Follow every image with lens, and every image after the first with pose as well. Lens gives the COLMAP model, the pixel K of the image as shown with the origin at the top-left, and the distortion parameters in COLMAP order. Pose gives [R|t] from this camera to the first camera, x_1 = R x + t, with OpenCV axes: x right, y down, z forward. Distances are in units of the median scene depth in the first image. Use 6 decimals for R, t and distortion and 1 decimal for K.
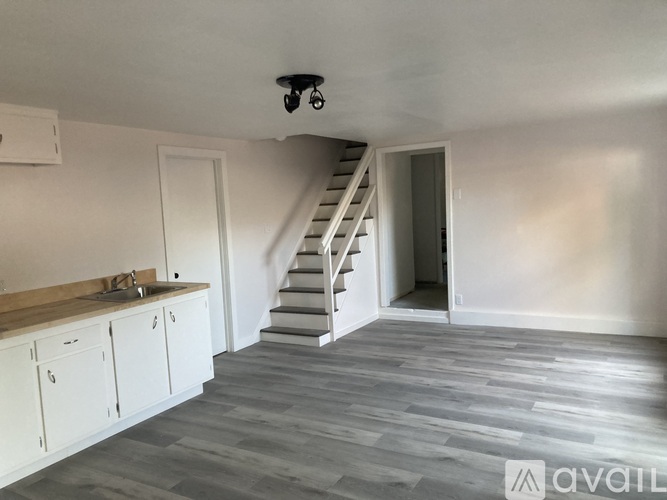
lens RADIAL K [[547.4, 0, 332.7], [0, 547.4, 250.3], [0, 0, 1]] dist [0.005395, -0.000442]
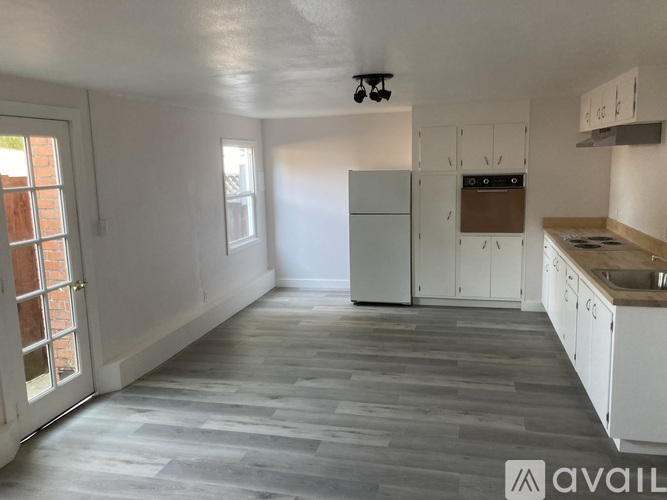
lens RADIAL K [[547.4, 0, 333.8], [0, 547.4, 248.5], [0, 0, 1]] dist [0.005395, -0.000442]
pose [[-0.958961, 0.125284, -0.254358, 0.318358], [0.055865, 0.962985, 0.263702, -0.237633], [0.277980, 0.238670, -0.930464, 1.893033]]
